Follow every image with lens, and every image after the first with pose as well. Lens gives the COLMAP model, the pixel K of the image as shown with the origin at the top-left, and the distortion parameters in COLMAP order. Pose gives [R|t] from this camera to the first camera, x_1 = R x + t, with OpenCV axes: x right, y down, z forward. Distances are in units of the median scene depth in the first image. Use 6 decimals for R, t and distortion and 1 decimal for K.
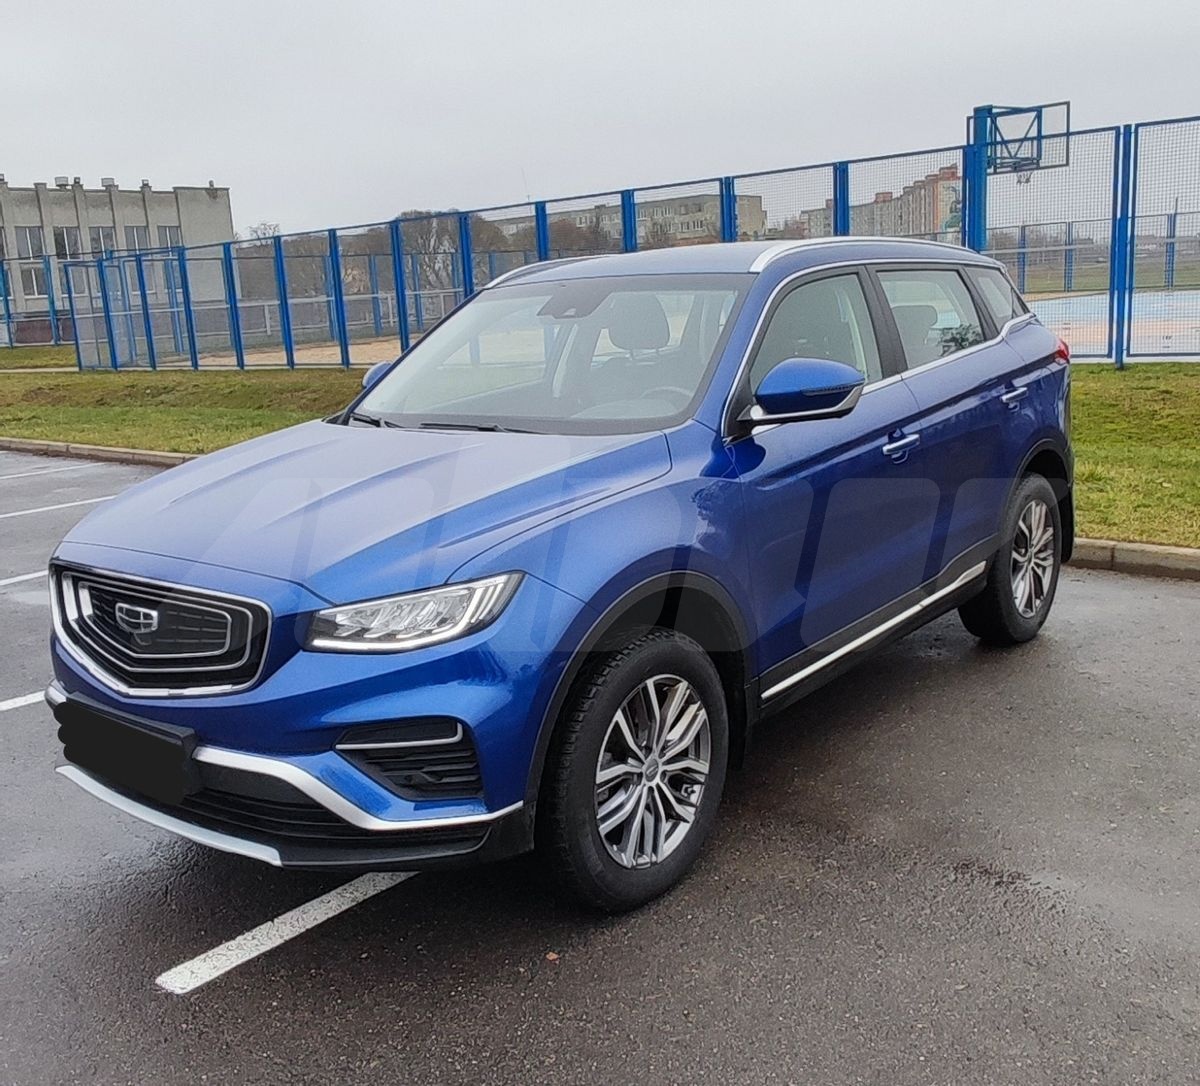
lens RADIAL K [[1157.9, 0, 600.0], [0, 1157.9, 543.0], [0, 0, 1]] dist [0.009999, -0.025317]
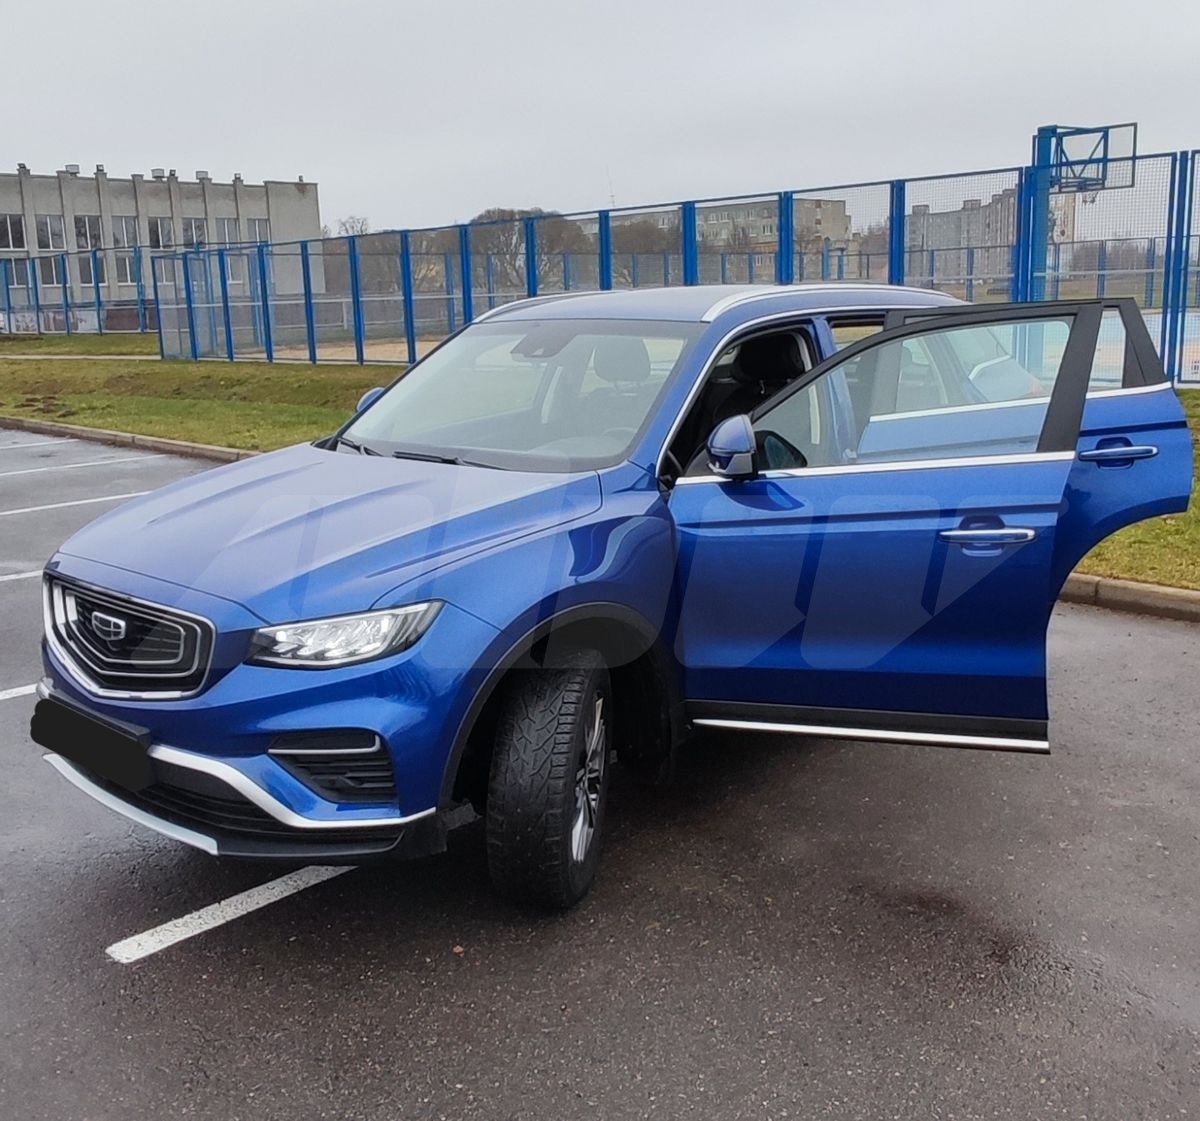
lens RADIAL K [[1150.5, 0, 603.6], [0, 1150.5, 536.3], [0, 0, 1]] dist [-0.001470, 0.000294]
pose [[0.997686, 0.039222, -0.055545, 0.114061], [-0.039471, 0.999215, -0.003400, -0.030719], [0.055368, 0.005584, 0.998450, -0.070933]]
